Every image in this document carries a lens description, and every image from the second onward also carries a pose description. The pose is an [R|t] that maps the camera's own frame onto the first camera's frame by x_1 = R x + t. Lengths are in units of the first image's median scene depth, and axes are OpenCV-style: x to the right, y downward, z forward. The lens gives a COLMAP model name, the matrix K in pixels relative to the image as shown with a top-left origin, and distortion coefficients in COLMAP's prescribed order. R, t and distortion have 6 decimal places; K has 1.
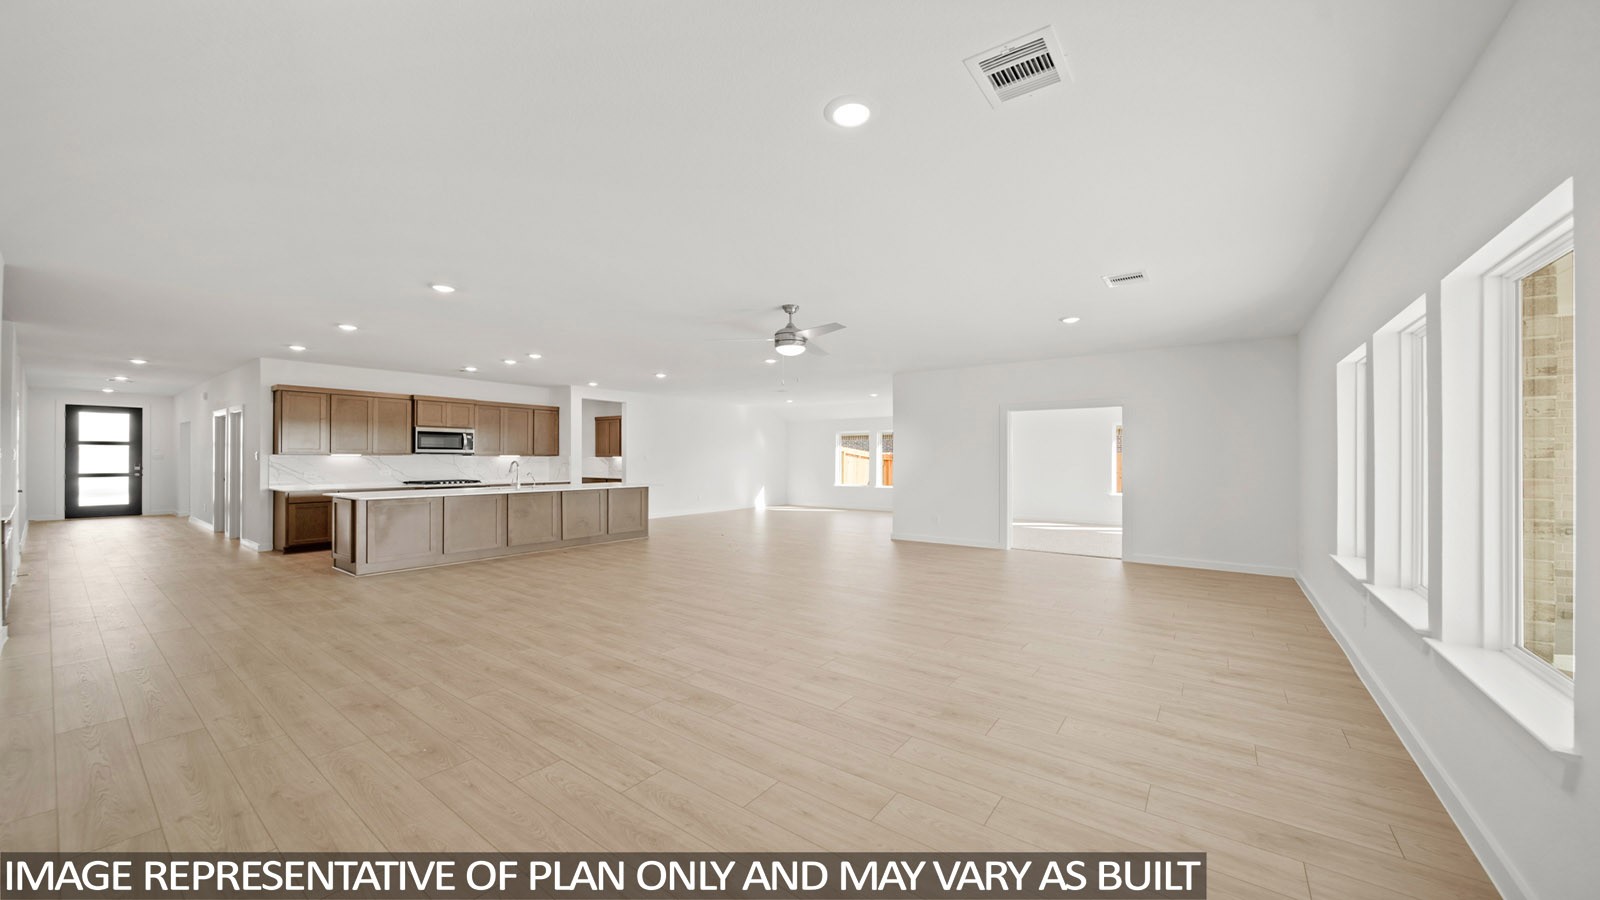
lens RADIAL K [[570.9, 0, 813.4], [0, 570.9, 456.5], [0, 0, 1]] dist [-0.001021, -0.000176]
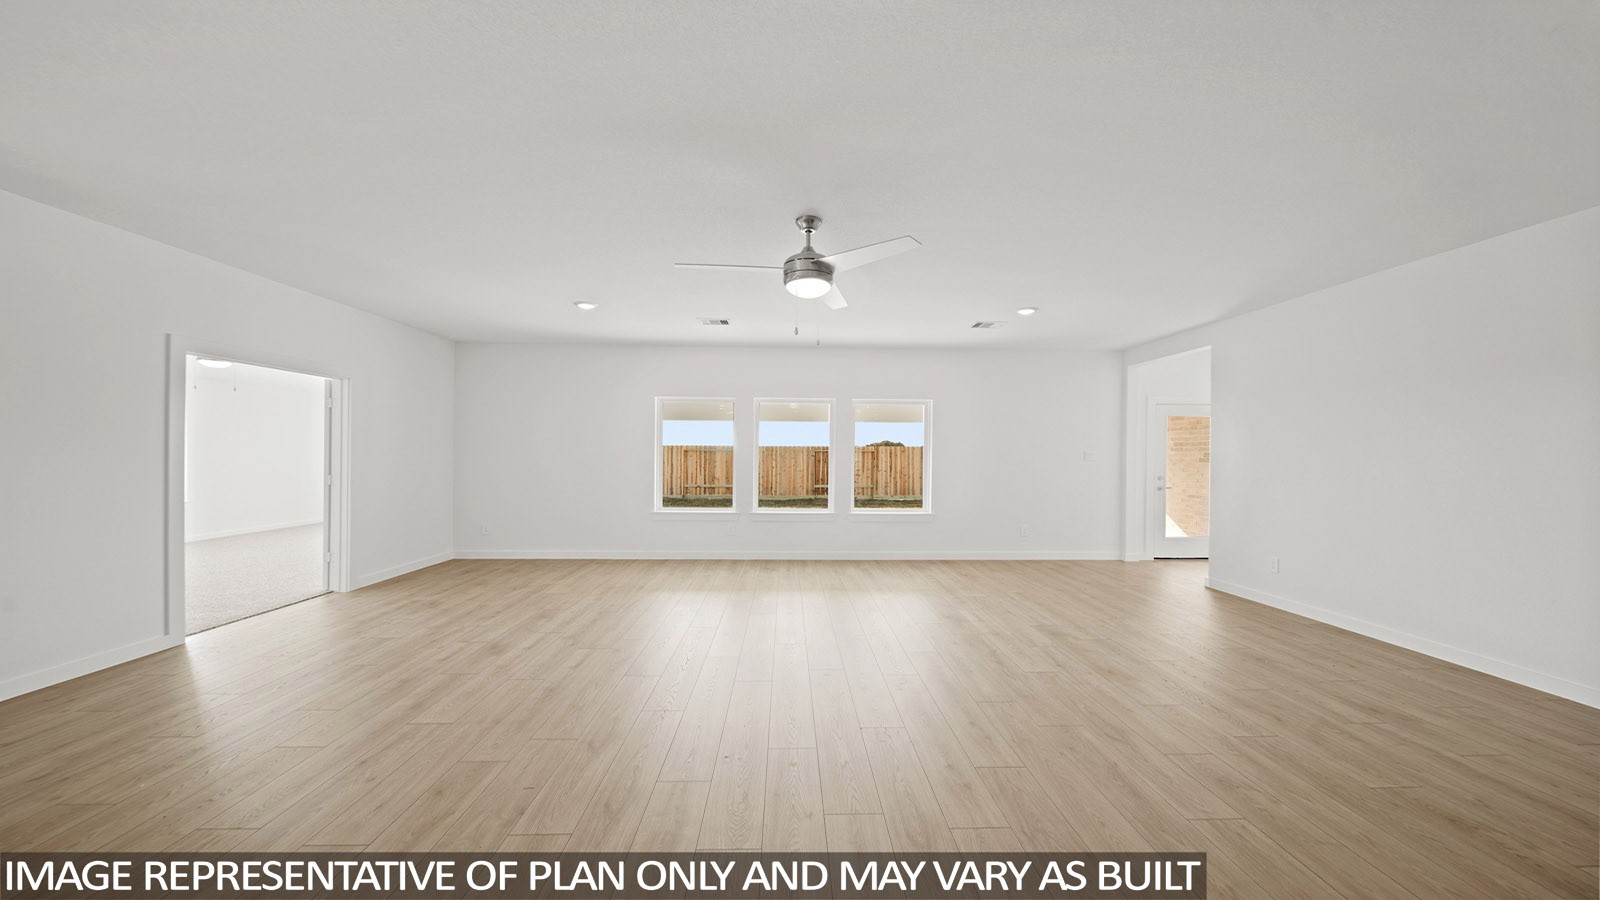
lens RADIAL K [[570.9, 0, 797.9], [0, 570.9, 455.4], [0, 0, 1]] dist [-0.001021, -0.000176]
pose [[-0.606920, -0.004602, 0.794750, -0.740565], [-0.009126, 0.999958, -0.001179, 0.004043], [-0.794711, -0.007969, -0.606936, 1.889252]]
